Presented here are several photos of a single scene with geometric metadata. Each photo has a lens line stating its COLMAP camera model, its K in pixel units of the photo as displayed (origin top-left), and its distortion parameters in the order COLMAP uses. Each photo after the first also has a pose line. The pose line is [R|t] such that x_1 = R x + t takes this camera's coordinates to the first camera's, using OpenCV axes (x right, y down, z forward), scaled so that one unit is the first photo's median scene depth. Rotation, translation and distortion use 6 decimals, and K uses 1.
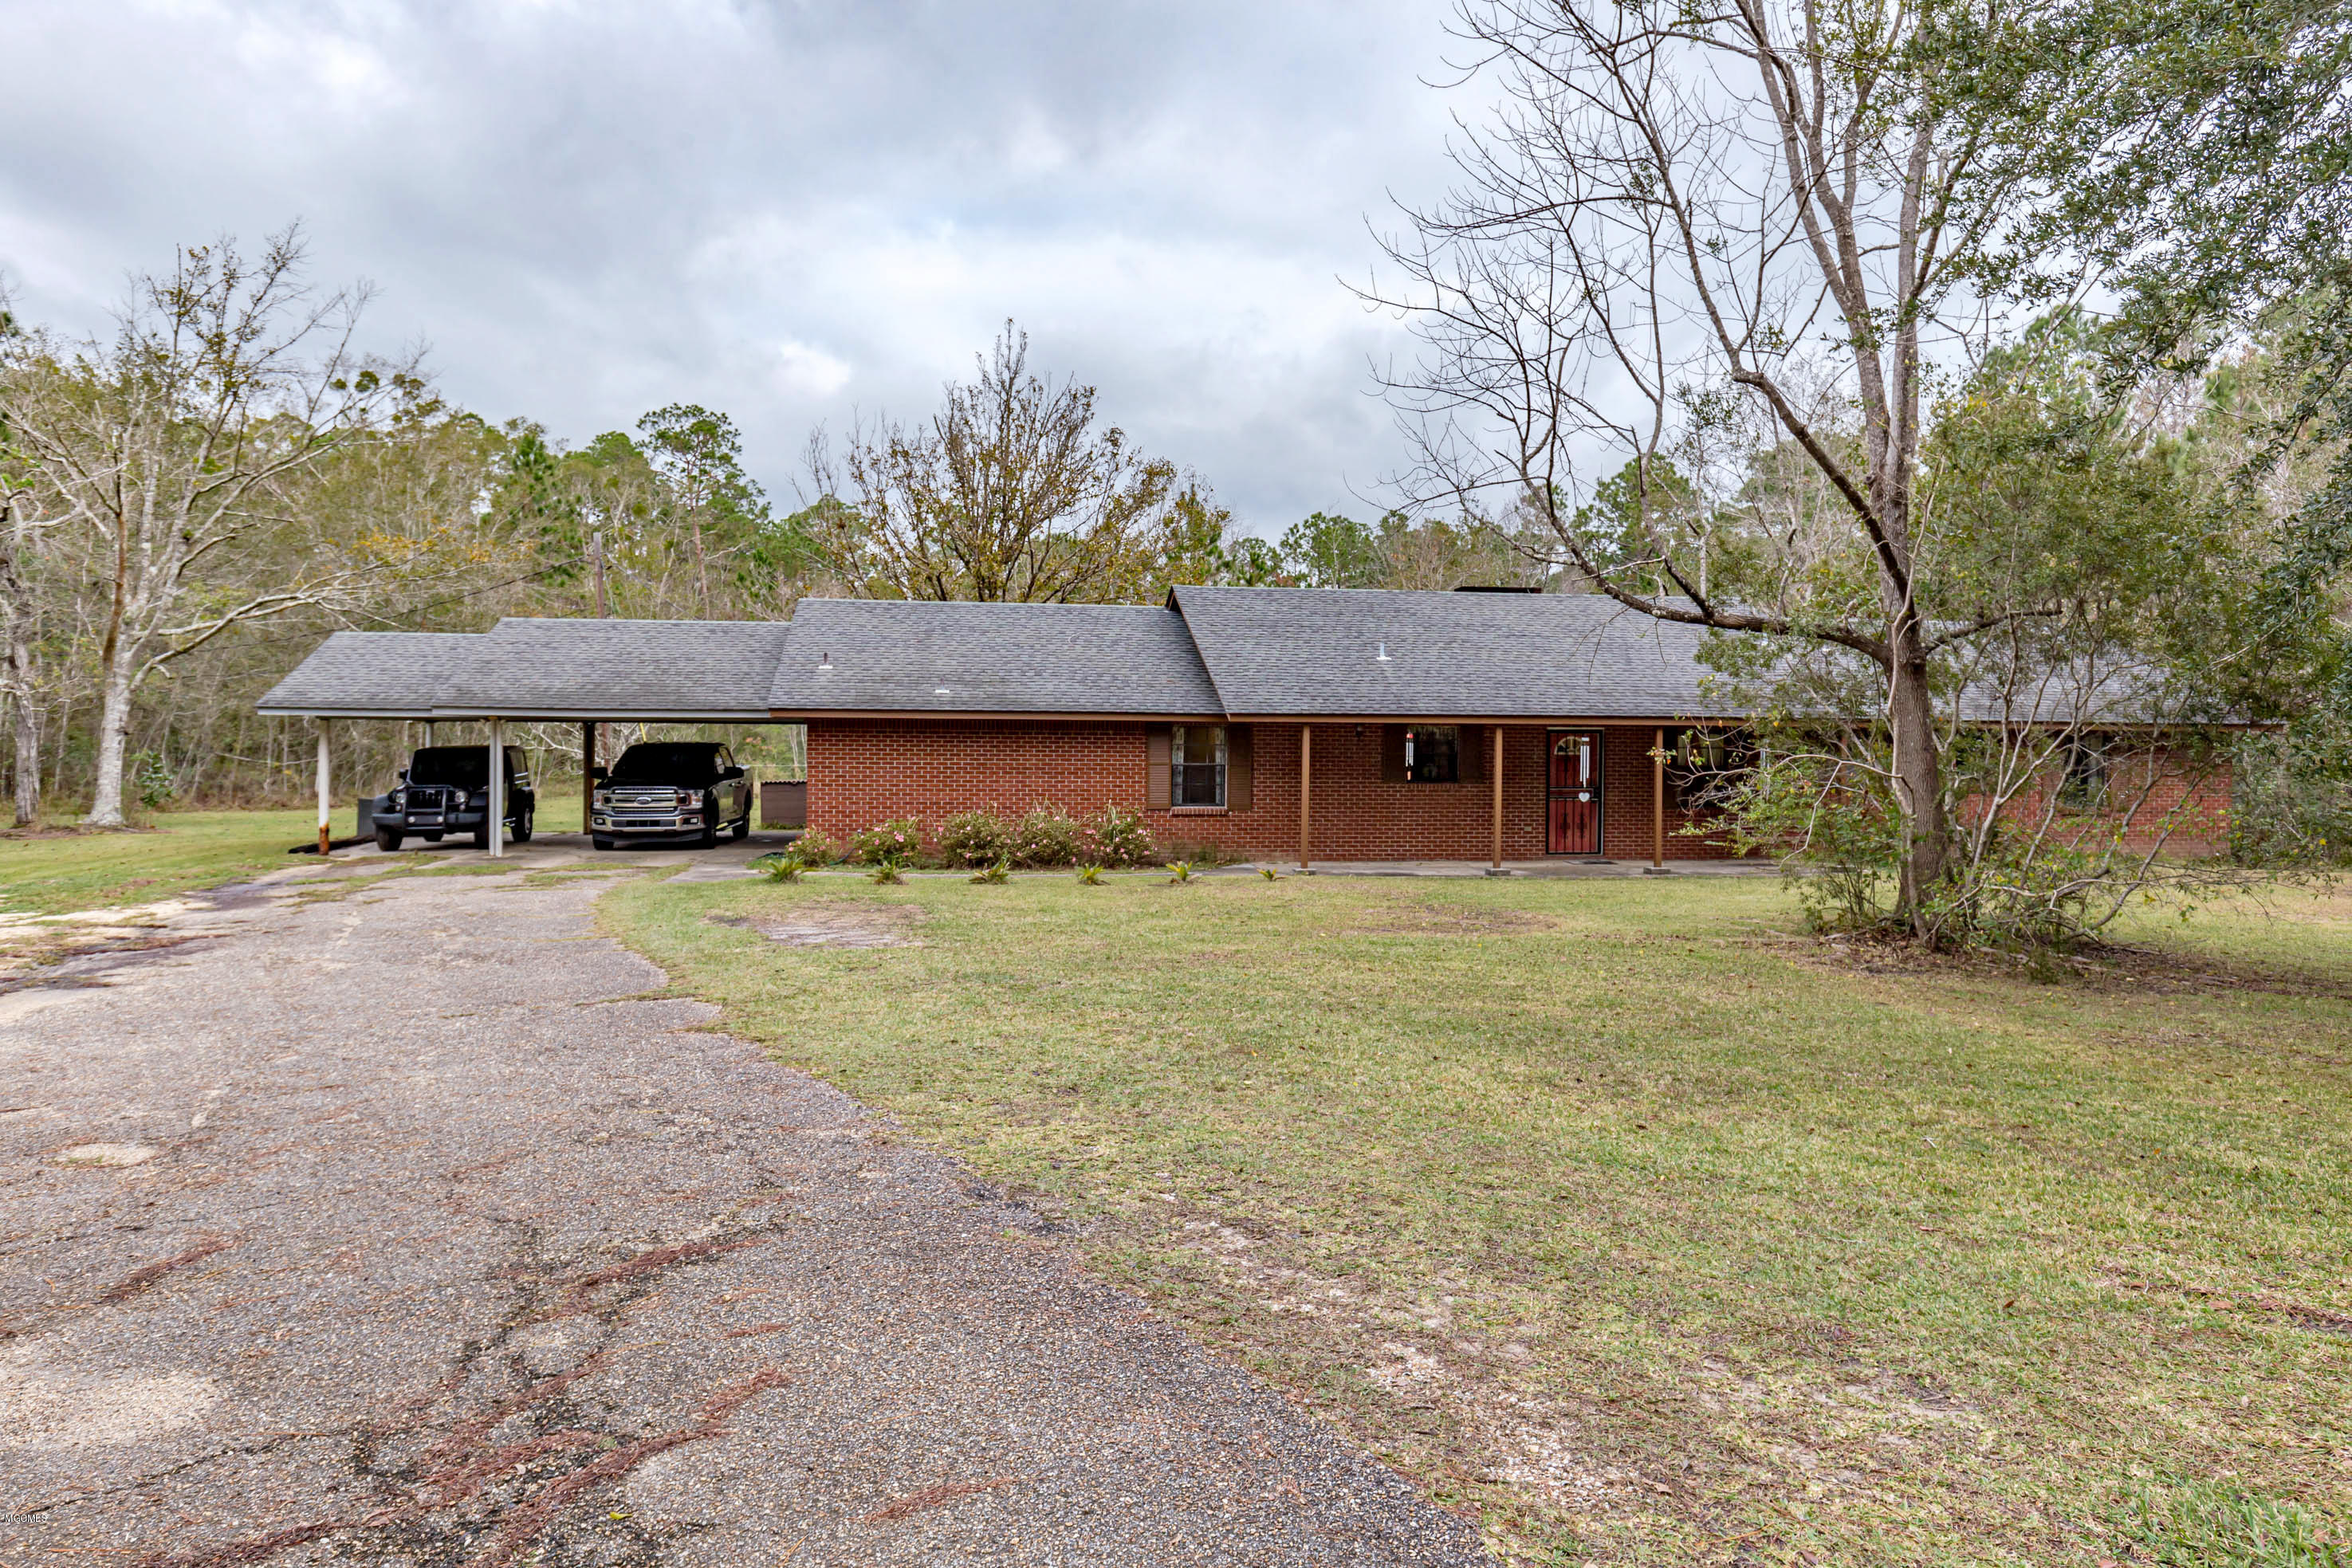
lens RADIAL K [[1697.0, 0, 1176.0], [0, 1697.0, 784.0], [0, 0, 1]] dist [0.004929, 0.002567]
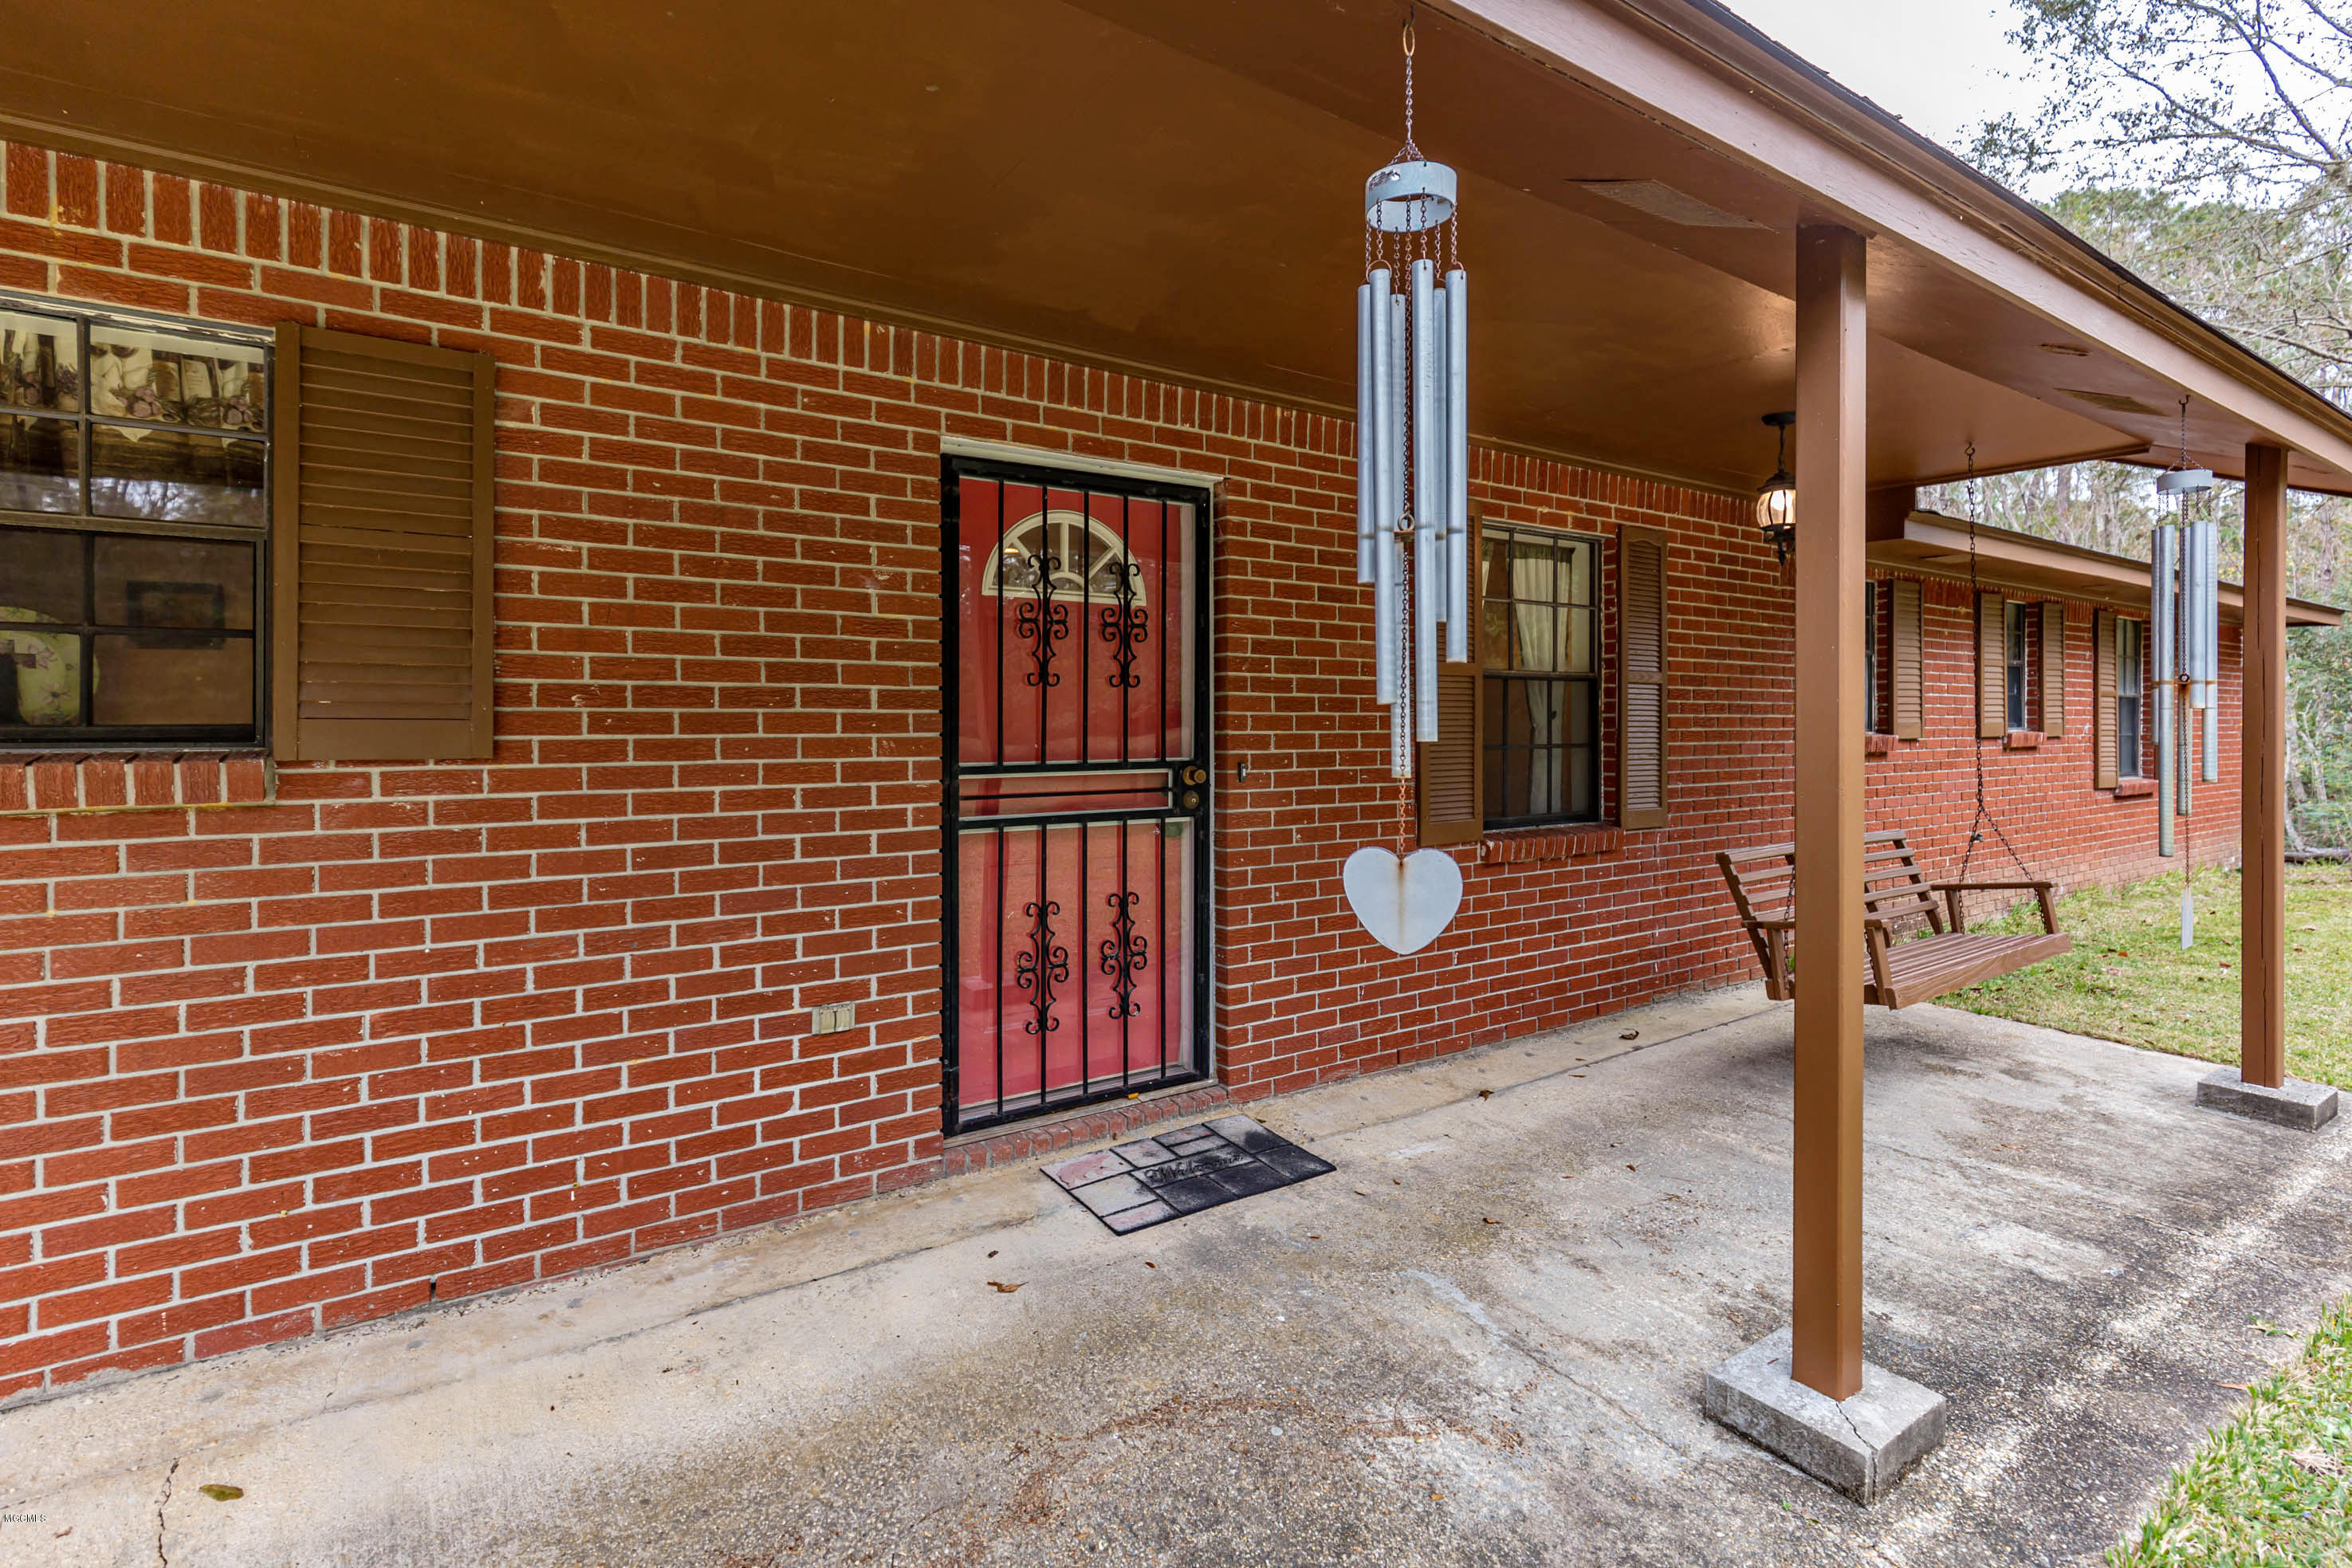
lens RADIAL K [[877.8, 0, 1182.5], [0, 877.8, 738.9], [0, 0, 1]] dist [0.009205, -0.005730]
pose [[0.899740, -0.014744, 0.436178, 0.188092], [0.020967, 0.999735, -0.009456, 0.000264], [-0.435923, 0.017653, 0.899811, 0.848490]]
